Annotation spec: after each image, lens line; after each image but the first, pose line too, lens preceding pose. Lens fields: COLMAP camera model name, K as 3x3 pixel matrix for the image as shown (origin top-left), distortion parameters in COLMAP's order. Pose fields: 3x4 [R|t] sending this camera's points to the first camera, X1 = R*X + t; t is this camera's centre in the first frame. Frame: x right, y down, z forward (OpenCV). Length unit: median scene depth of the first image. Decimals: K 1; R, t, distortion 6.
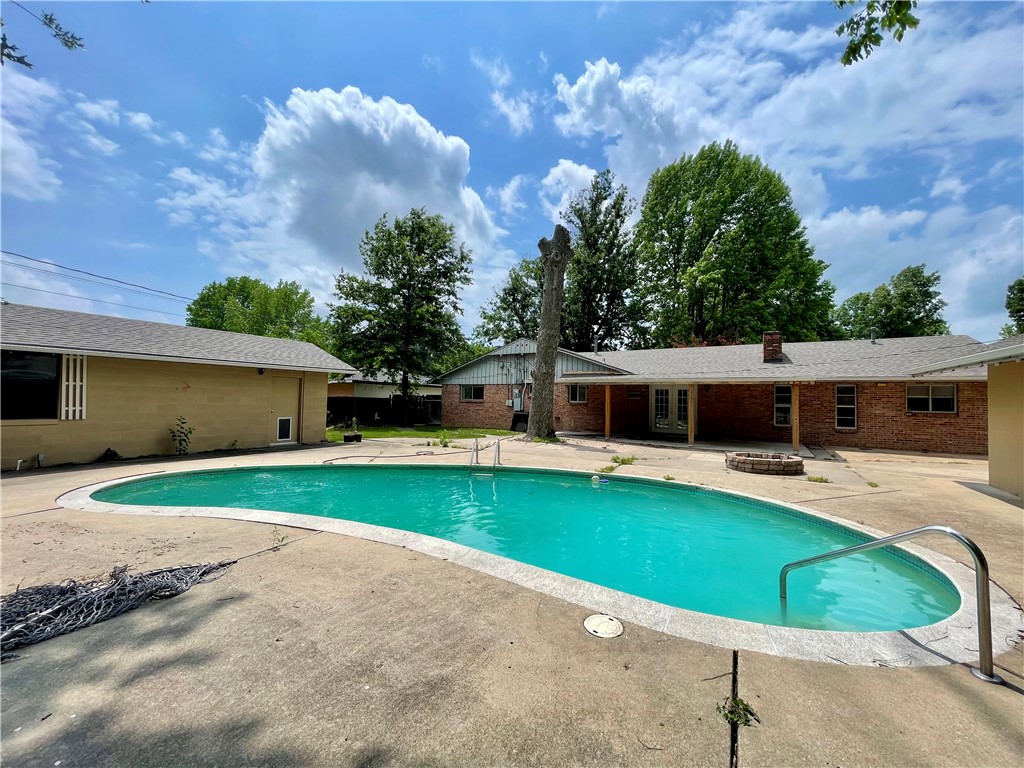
lens RADIAL K [[413.6, 0, 512.9], [0, 413.6, 380.9], [0, 0, 1]] dist [0.000562, 0.000226]
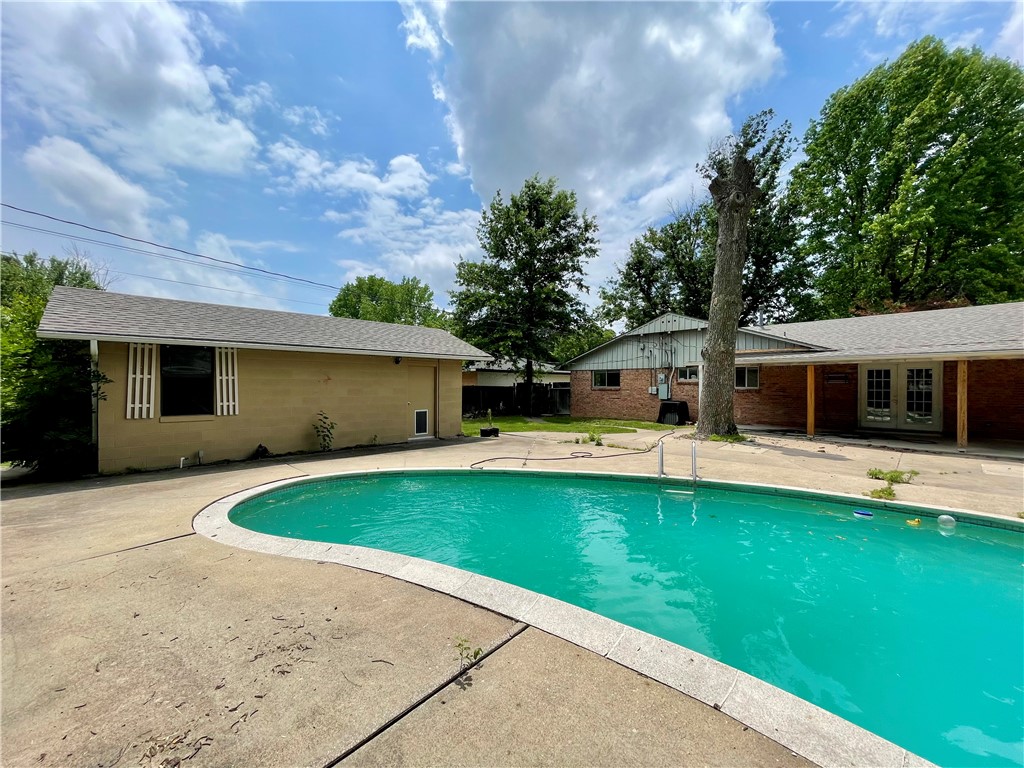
lens RADIAL K [[413.6, 0, 512.9], [0, 413.6, 380.9], [0, 0, 1]] dist [0.000562, 0.000226]
pose [[0.967328, -0.018228, -0.252871, -0.074482], [0.026445, 0.999226, 0.029136, 0.001521], [0.252144, -0.034872, 0.967061, 0.102110]]
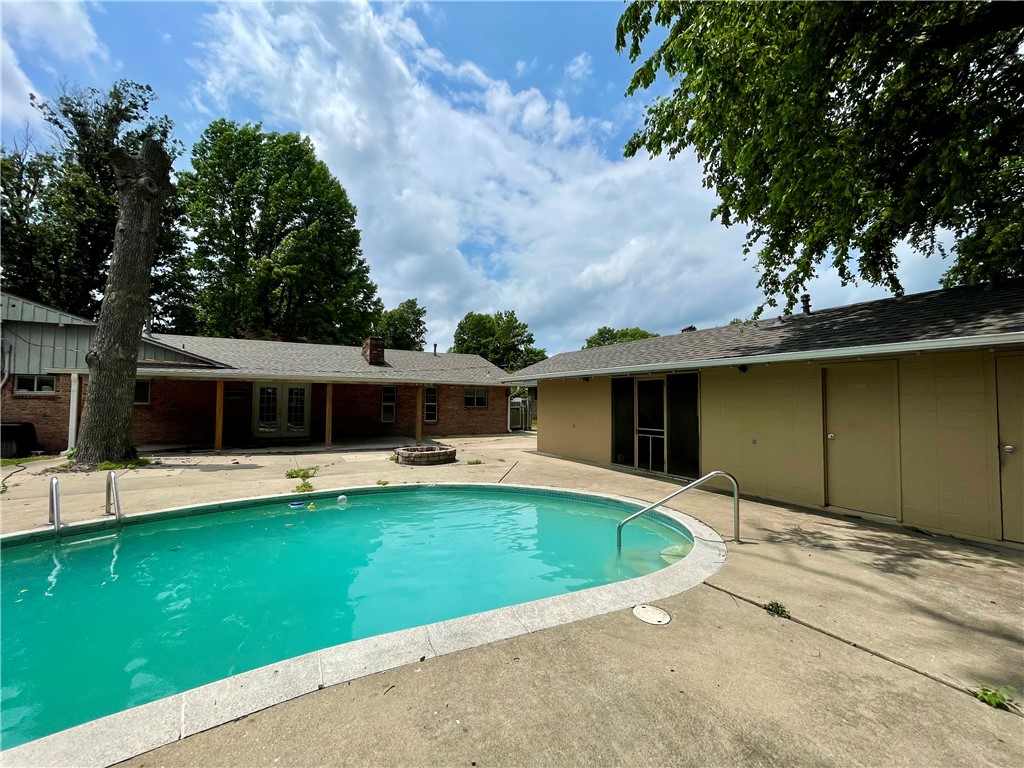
lens RADIAL K [[413.6, 0, 512.9], [0, 413.6, 380.9], [0, 0, 1]] dist [0.000562, 0.000226]
pose [[0.490496, 0.032189, 0.870849, -0.126913], [-0.036438, 0.999201, -0.016410, 0.001580], [-0.870681, -0.023683, 0.491277, 0.109890]]
